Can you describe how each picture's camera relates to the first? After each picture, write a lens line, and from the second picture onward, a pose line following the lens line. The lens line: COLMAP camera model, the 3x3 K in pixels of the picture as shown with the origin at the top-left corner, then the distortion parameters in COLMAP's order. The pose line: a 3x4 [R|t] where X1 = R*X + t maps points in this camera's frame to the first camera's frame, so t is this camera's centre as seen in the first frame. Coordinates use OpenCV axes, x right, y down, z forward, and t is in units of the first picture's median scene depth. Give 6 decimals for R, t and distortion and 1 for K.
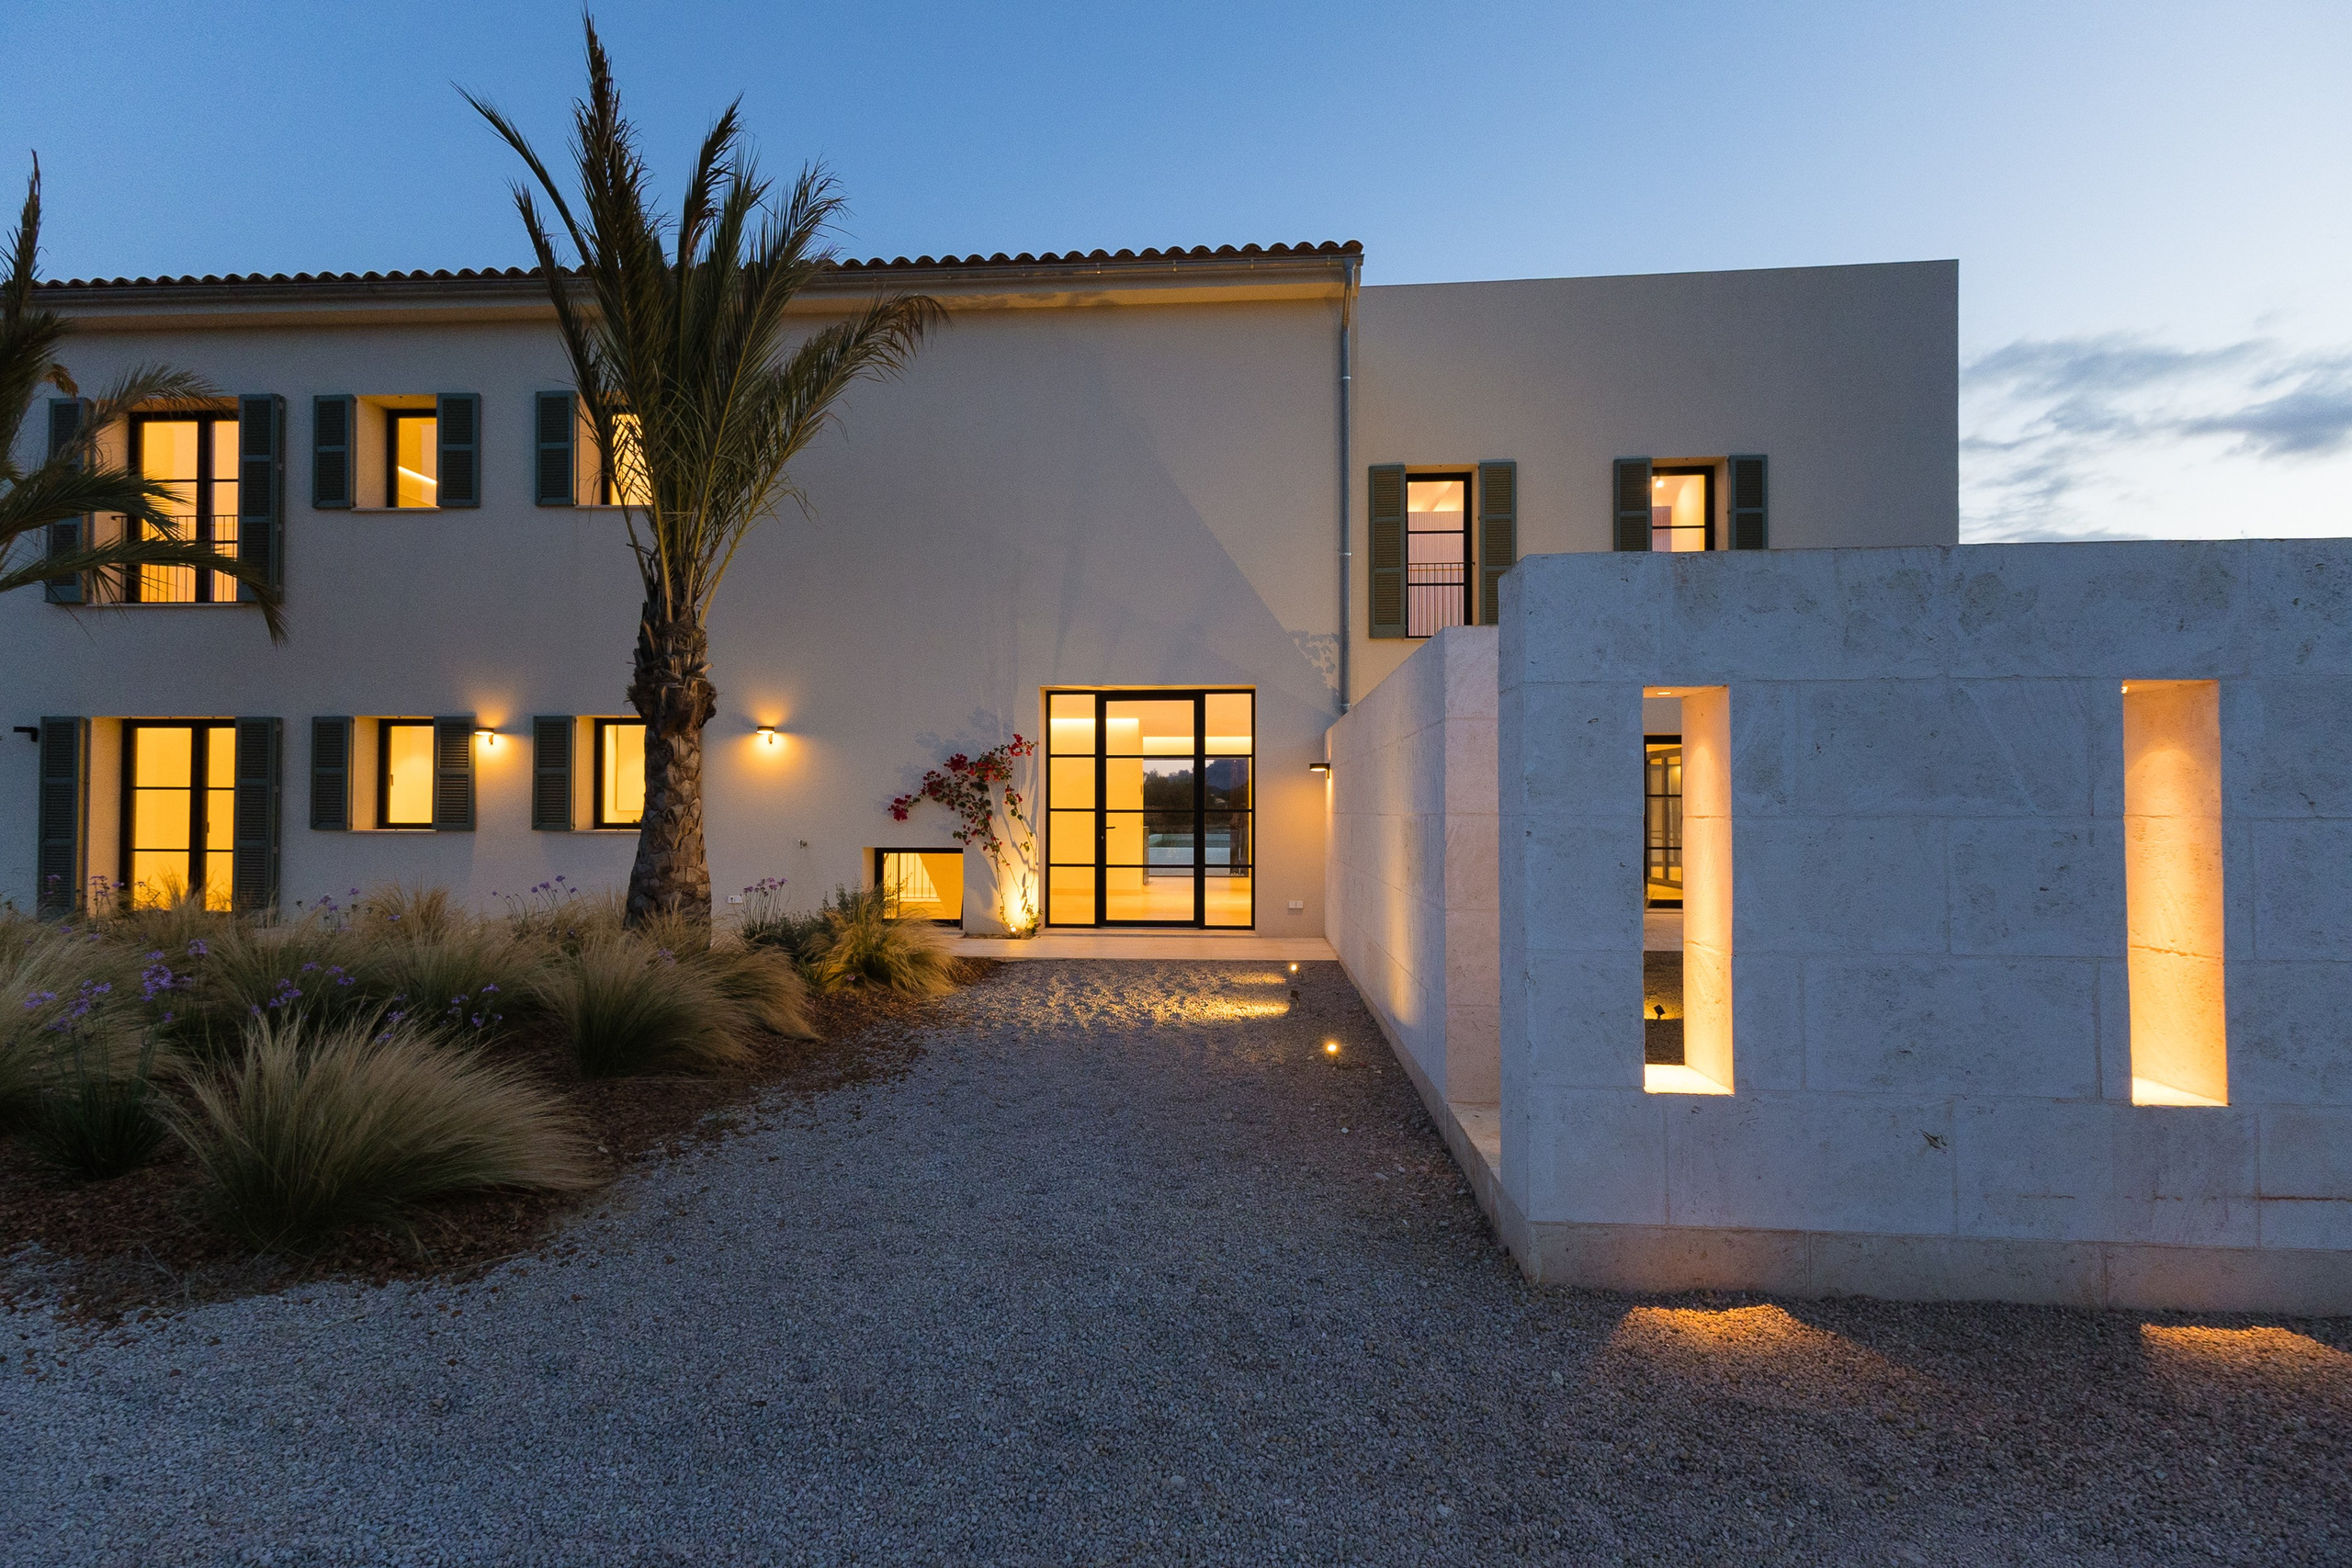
lens RADIAL K [[1070.1, 0, 1166.2], [0, 1070.1, 793.2], [0, 0, 1]] dist [0.027850, -0.008930]
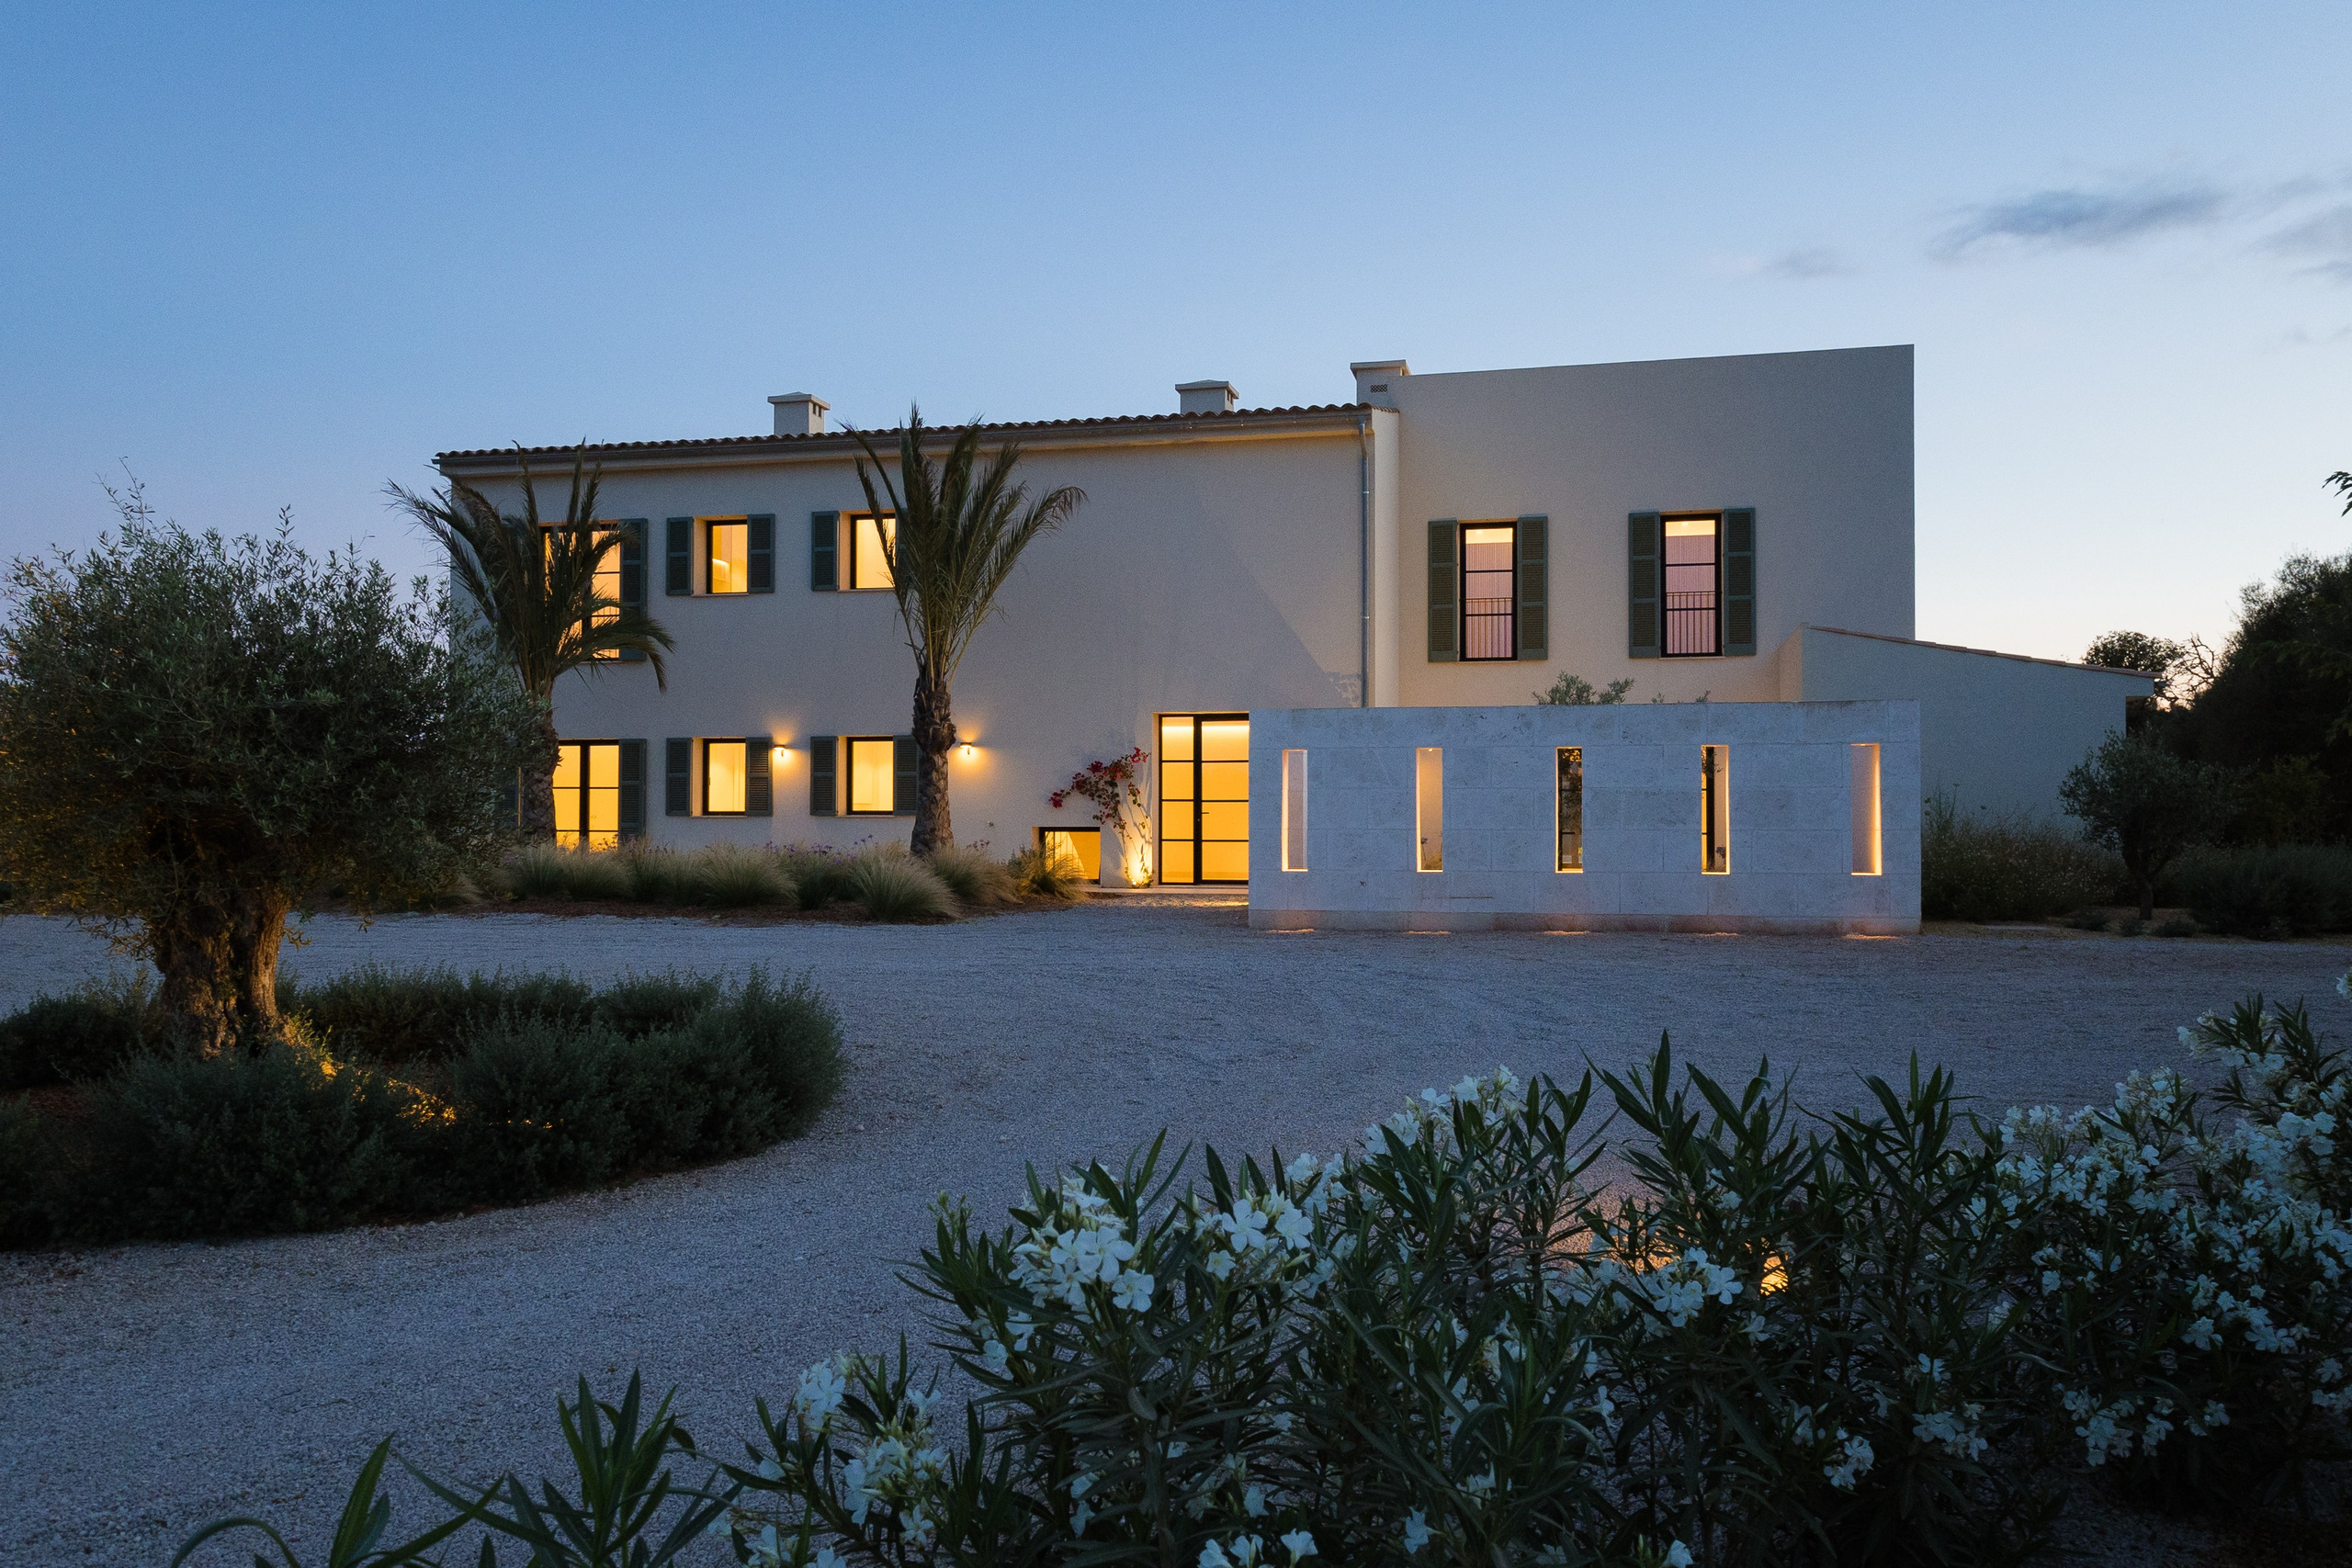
lens RADIAL K [[1821.6, 0, 1155.6], [0, 1821.6, 796.4], [0, 0, 1]] dist [-0.001591, -0.002904]
pose [[0.983953, -0.003077, -0.178400, 0.404402], [0.002497, 0.999991, -0.003476, 0.024802], [0.178409, 0.002975, 0.983952, -1.758283]]
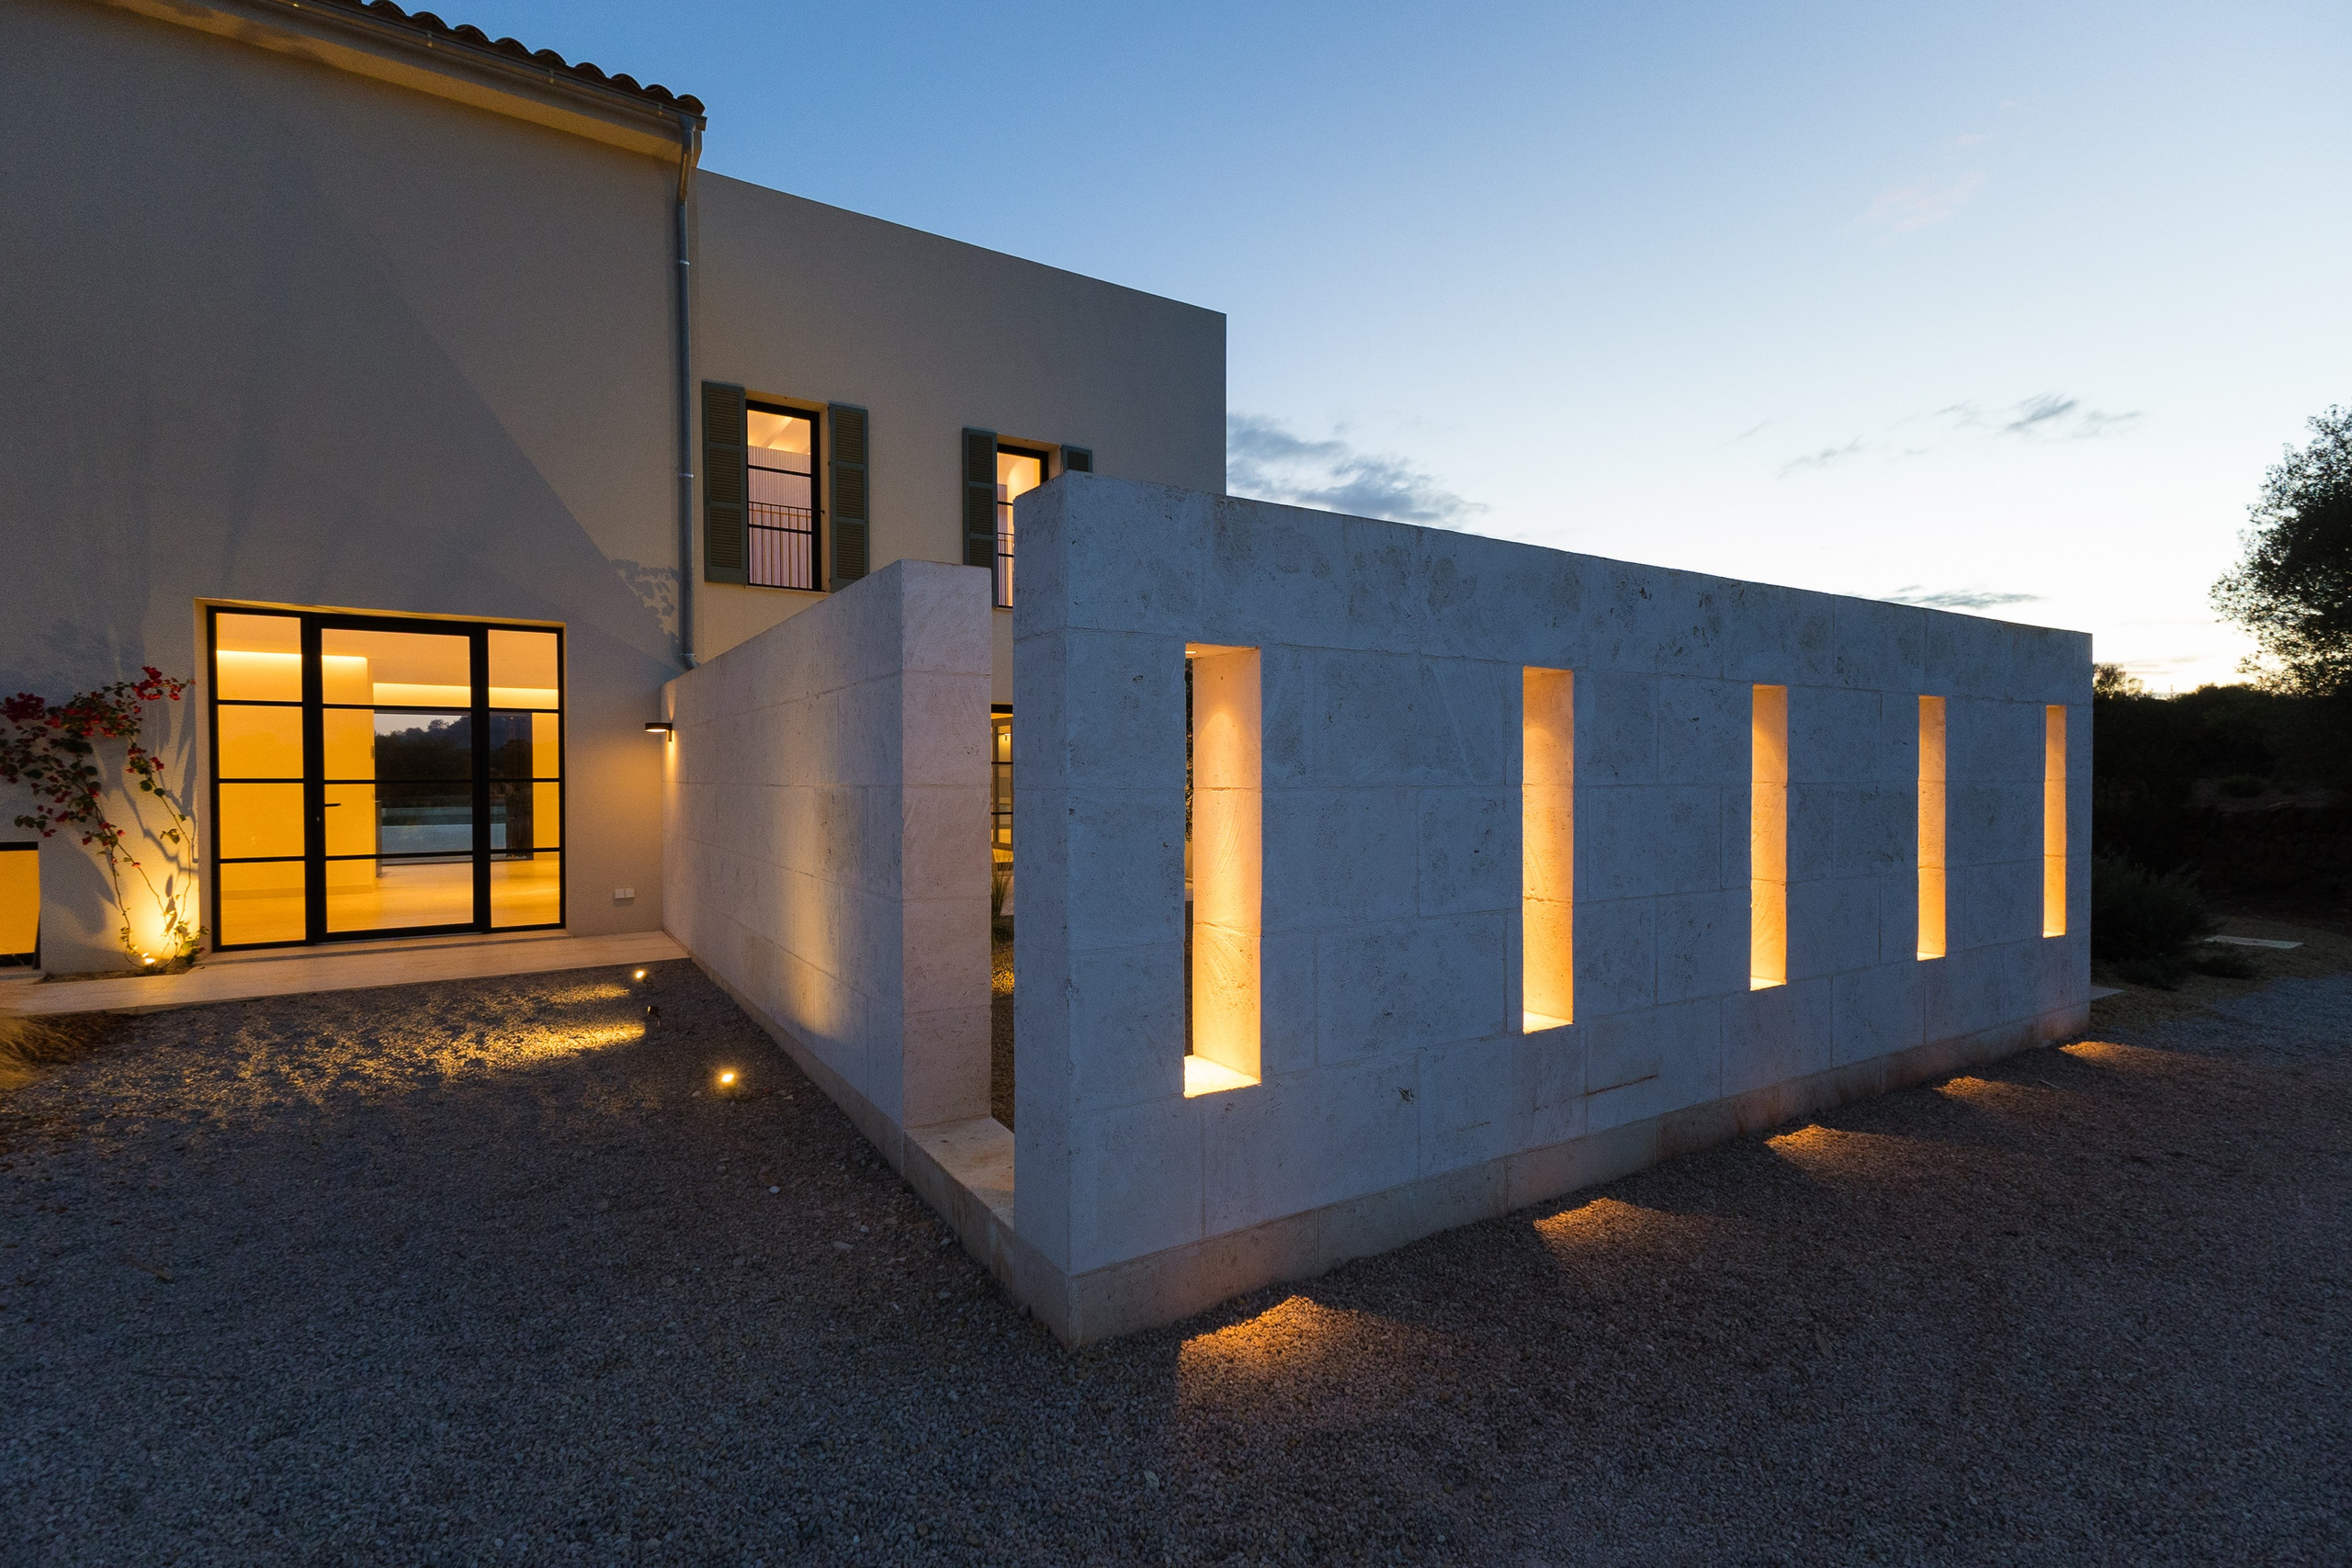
lens RADIAL K [[1070.1, 0, 1166.2], [0, 1070.1, 793.2], [0, 0, 1]] dist [0.027850, -0.008930]
pose [[0.811245, -0.012948, 0.584563, -0.031058], [-0.005451, 0.999544, 0.029704, -0.000565], [-0.584681, -0.027284, 0.810804, 0.107387]]
